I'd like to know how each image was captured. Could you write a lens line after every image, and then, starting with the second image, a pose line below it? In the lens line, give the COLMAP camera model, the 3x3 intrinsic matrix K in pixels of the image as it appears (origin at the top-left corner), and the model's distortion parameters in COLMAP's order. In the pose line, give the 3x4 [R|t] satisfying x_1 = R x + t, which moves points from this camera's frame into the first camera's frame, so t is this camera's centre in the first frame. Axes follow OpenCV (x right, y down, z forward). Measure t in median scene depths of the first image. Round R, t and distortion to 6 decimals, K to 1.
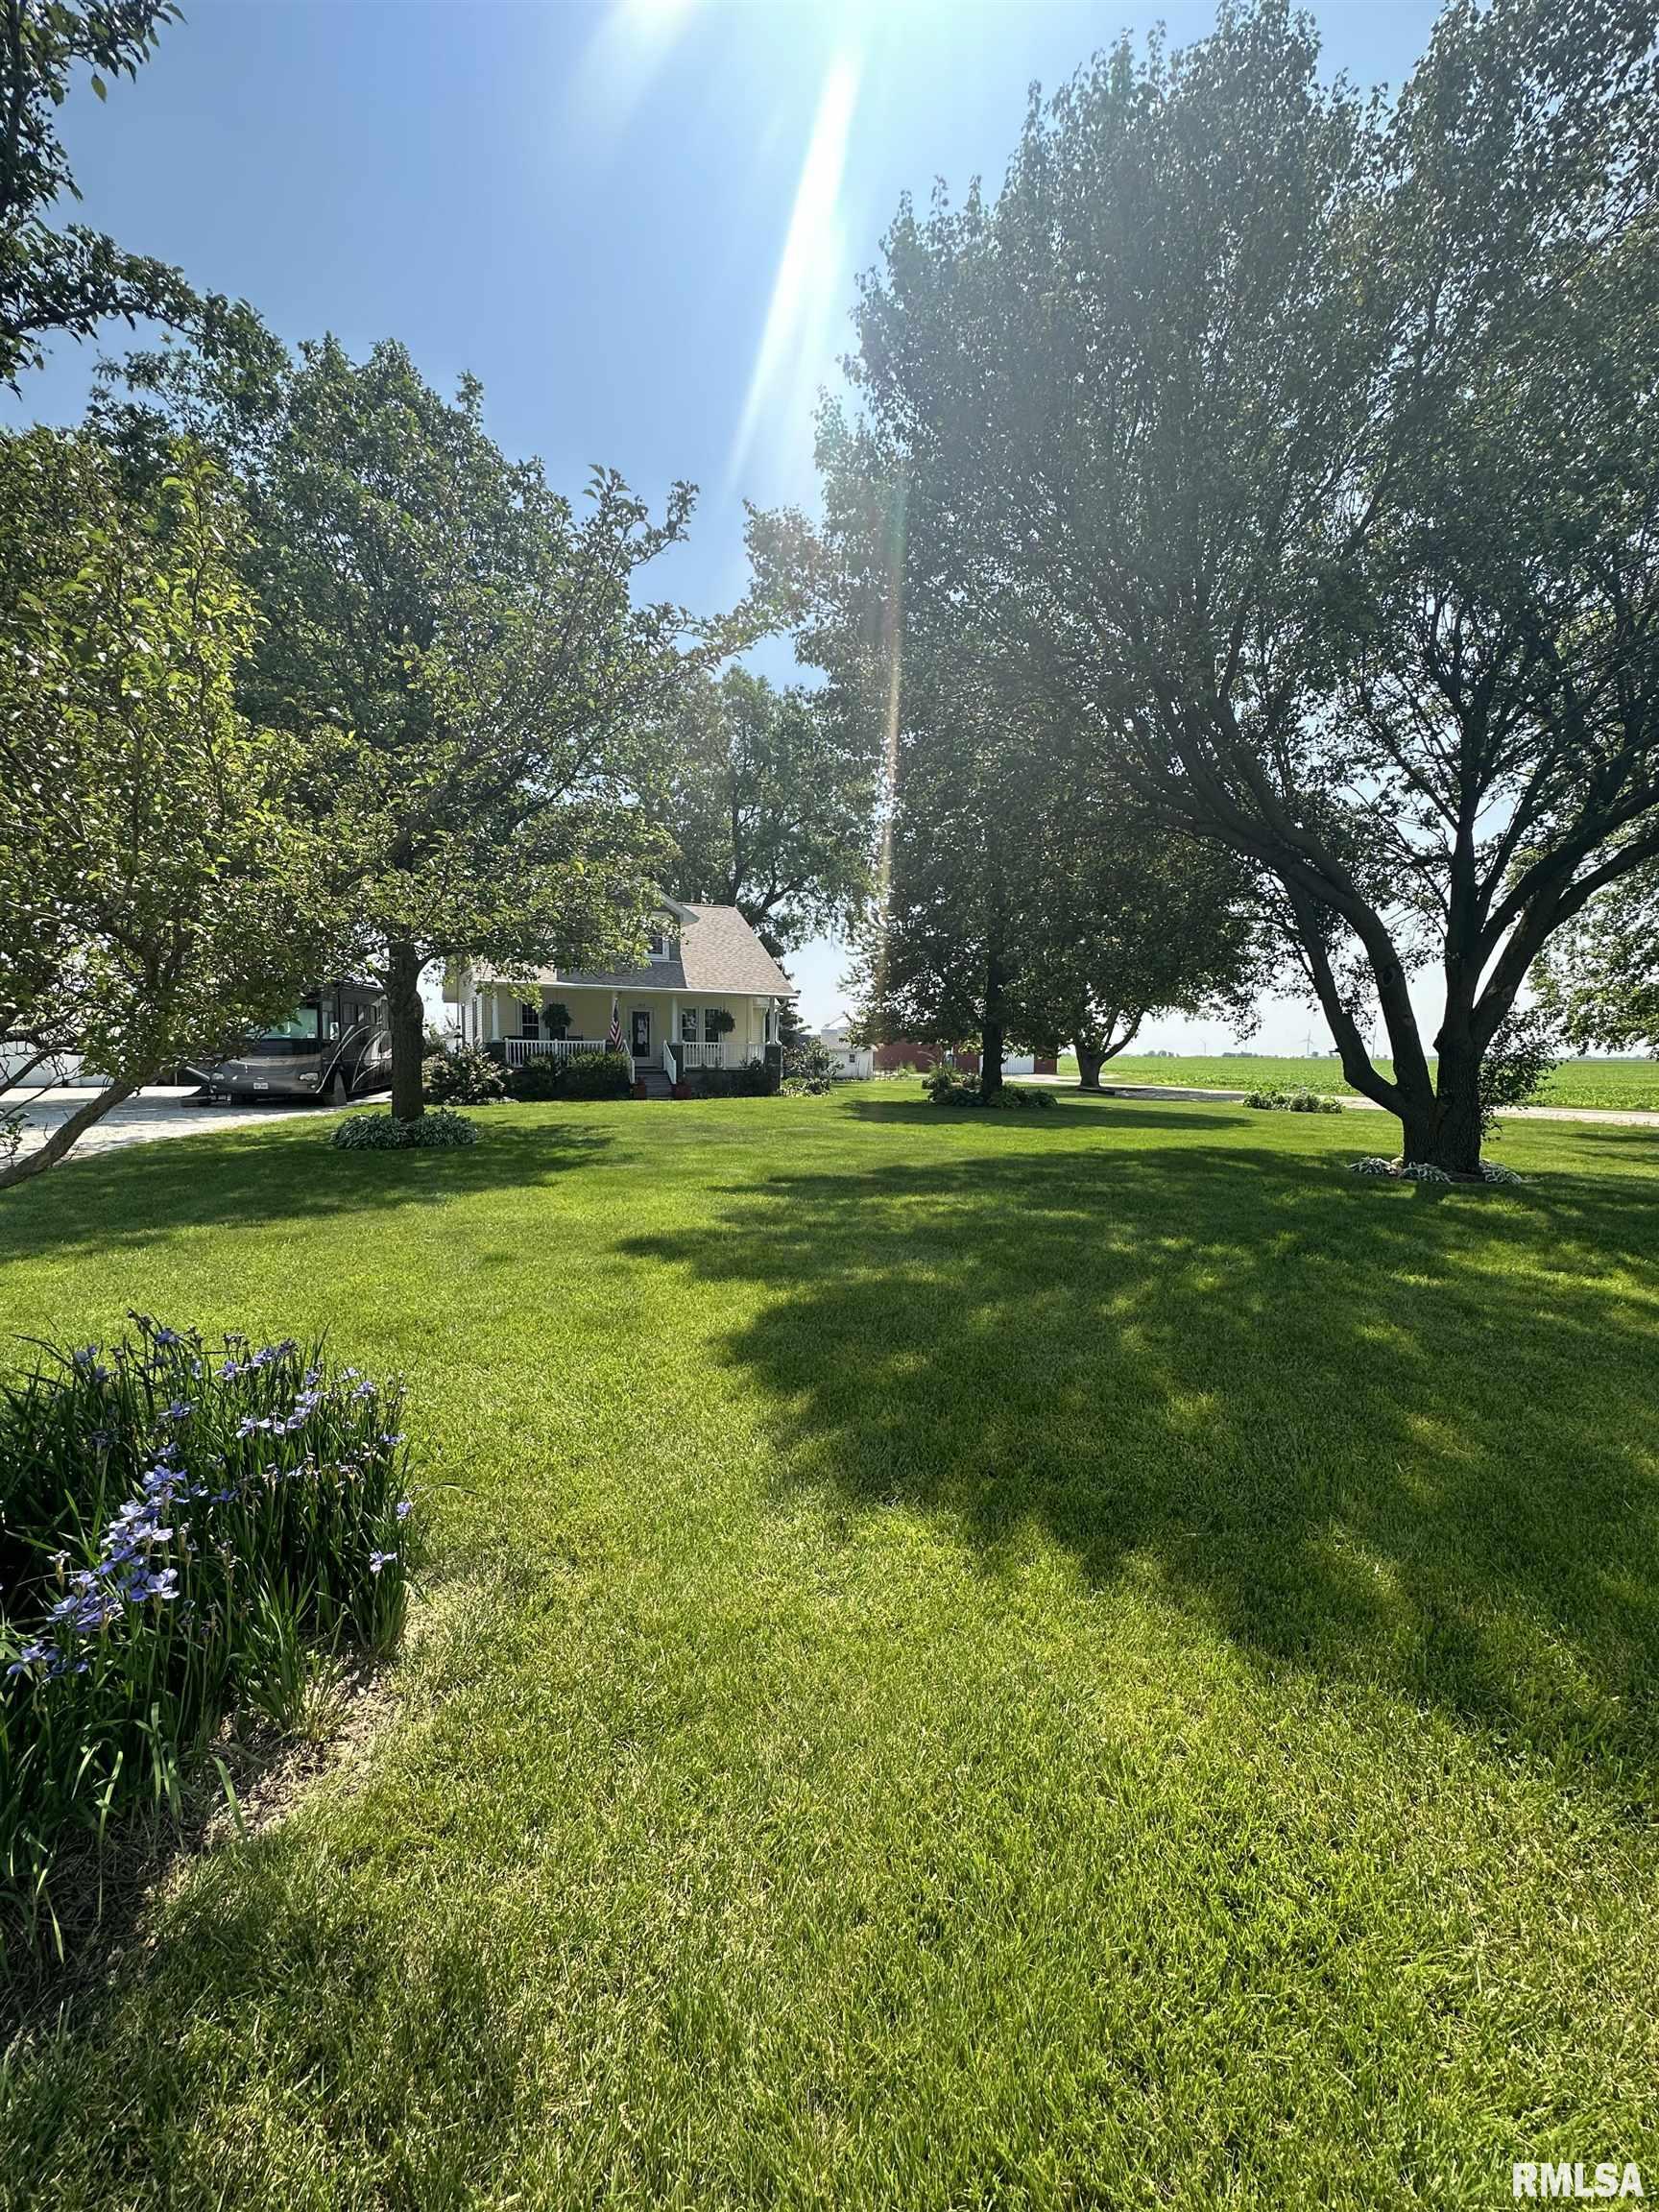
lens RADIAL K [[881.3, 0, 832.4], [0, 881.3, 1106.4], [0, 0, 1]] dist [-0.002897, 0.000454]
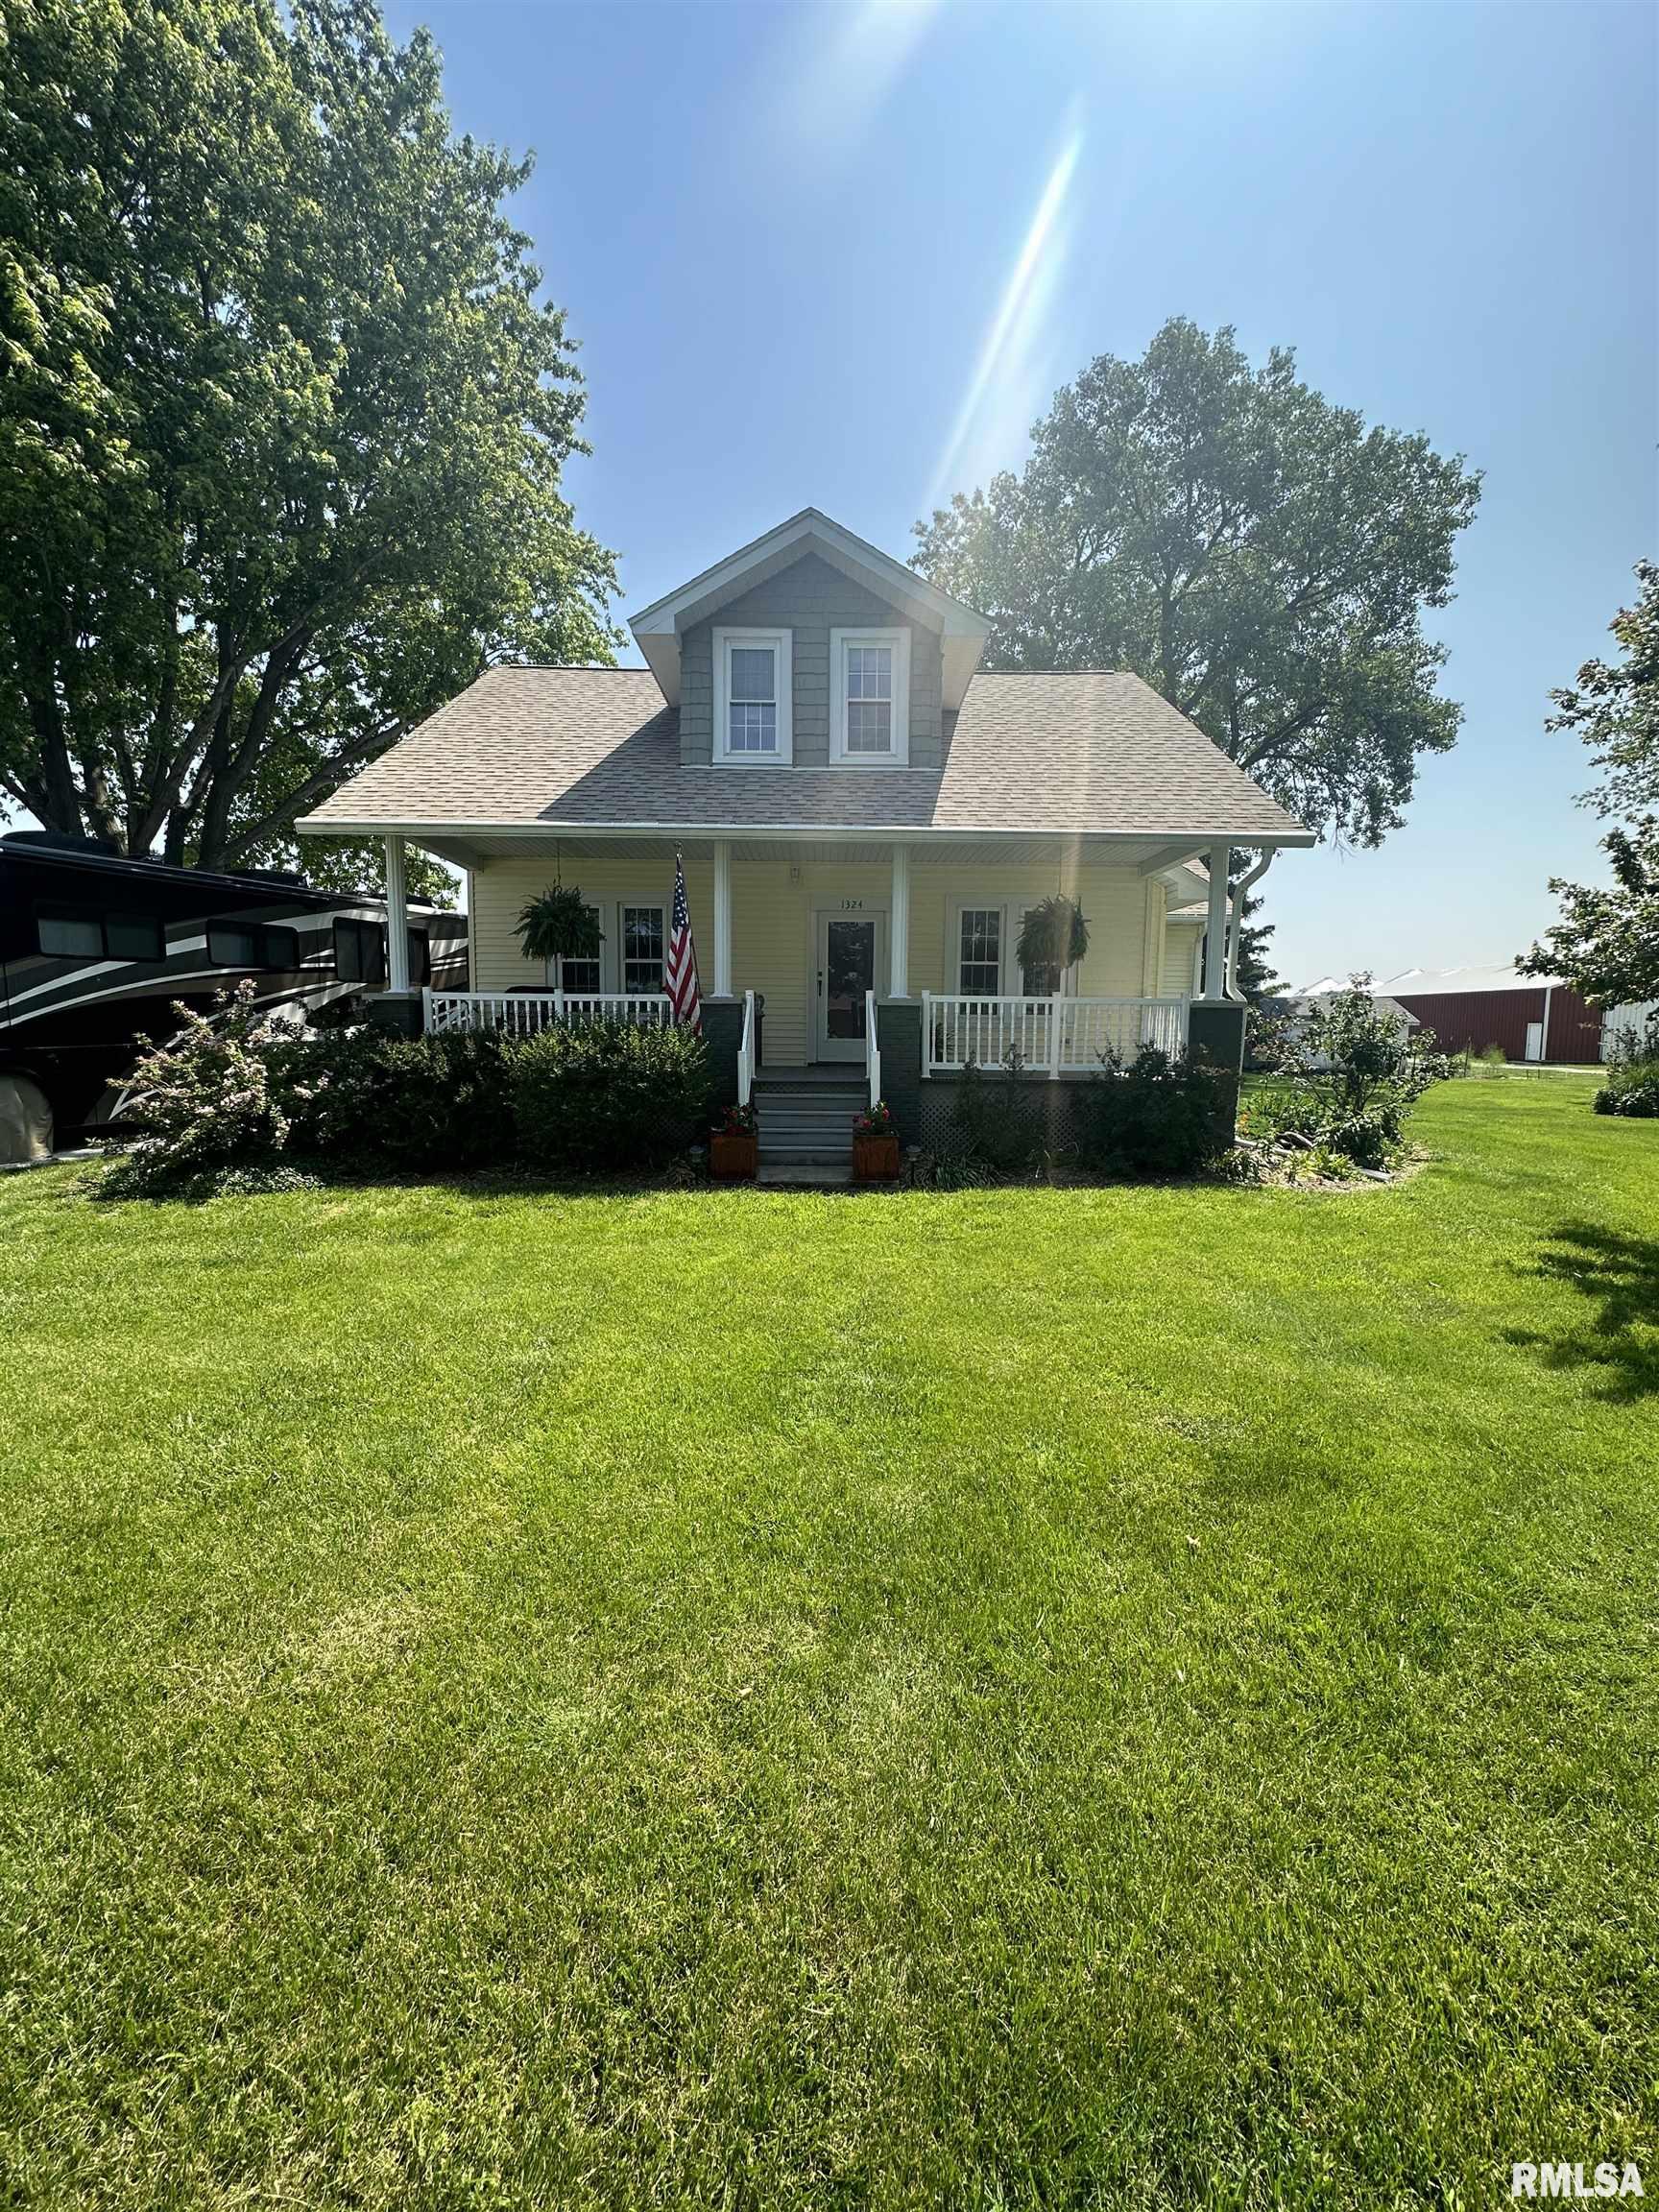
lens RADIAL K [[881.3, 0, 825.3], [0, 881.3, 1098.7], [0, 0, 1]] dist [-0.002897, 0.000454]
pose [[0.882680, 0.039360, -0.468323, -0.169755], [-0.030594, 0.999185, 0.026314, -0.161162], [0.468977, -0.008899, 0.883166, 2.669132]]
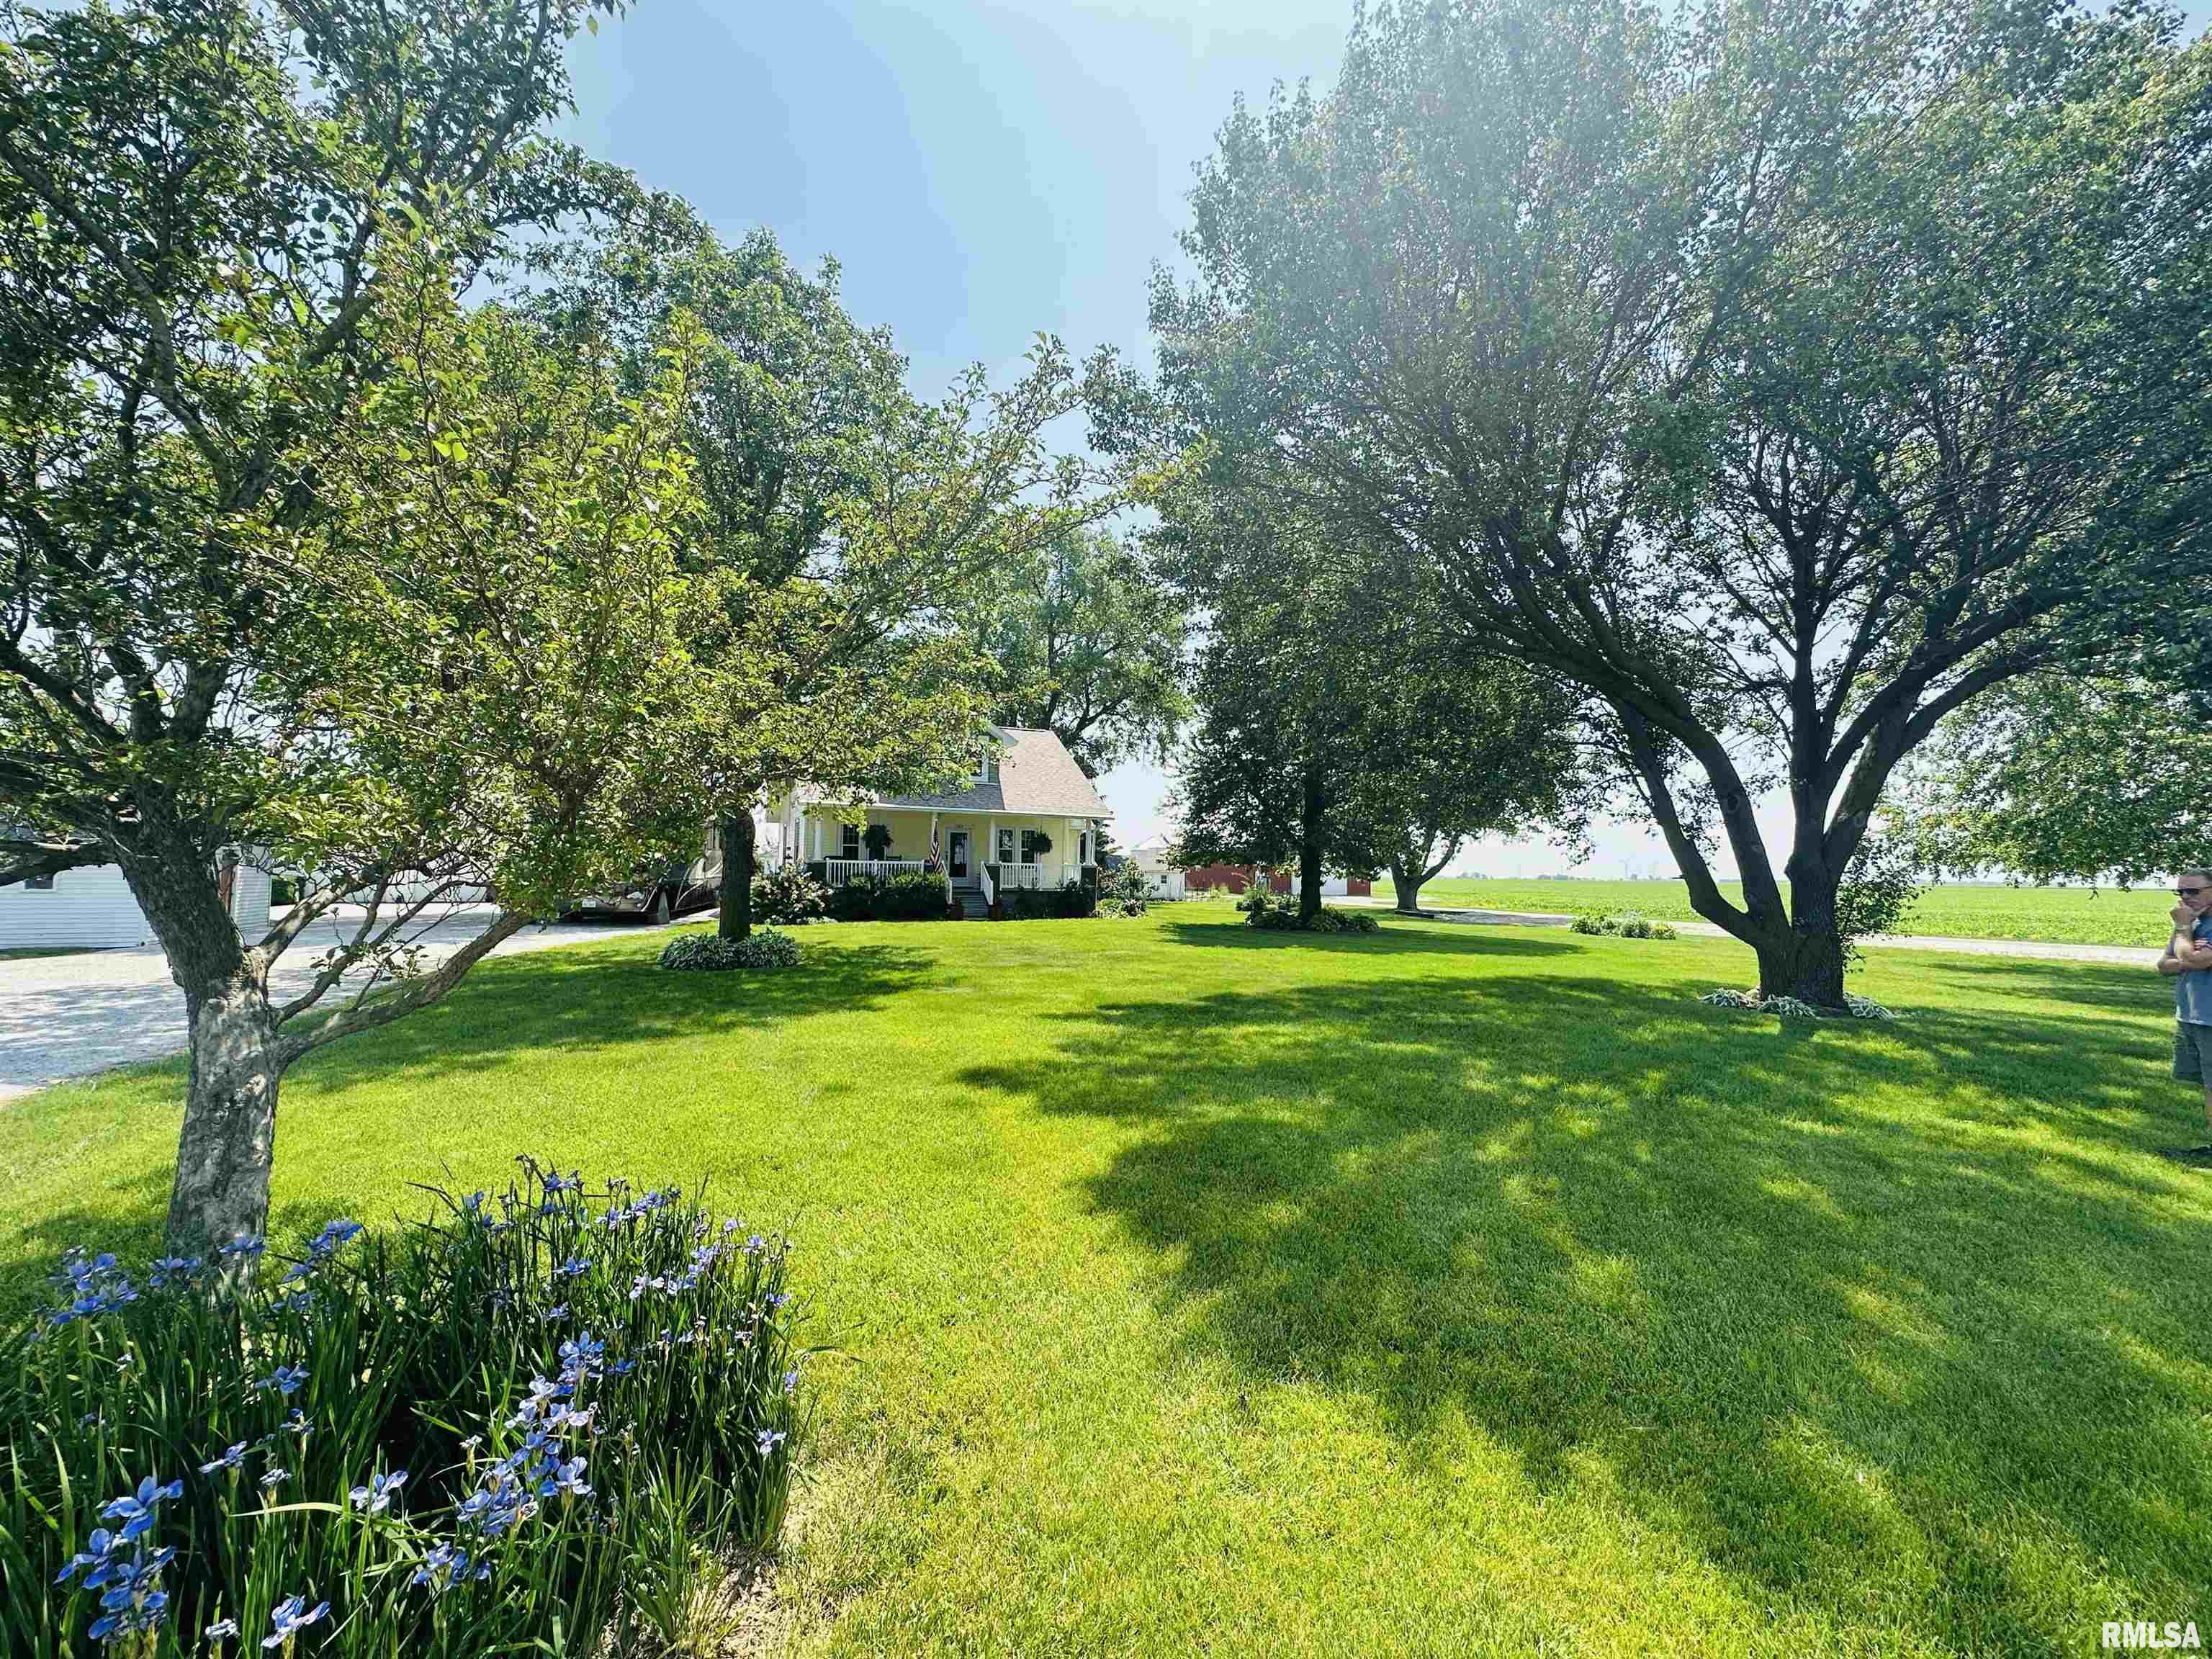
lens RADIAL K [[881.3, 0, 1105.9], [0, 881.3, 828.2], [0, 0, 1]] dist [-0.002897, 0.000454]
pose [[0.999250, 0.003465, -0.038571, -0.040704], [-0.007724, 0.993807, -0.110849, -0.007455], [0.037948, 0.111064, 0.993088, 0.007969]]
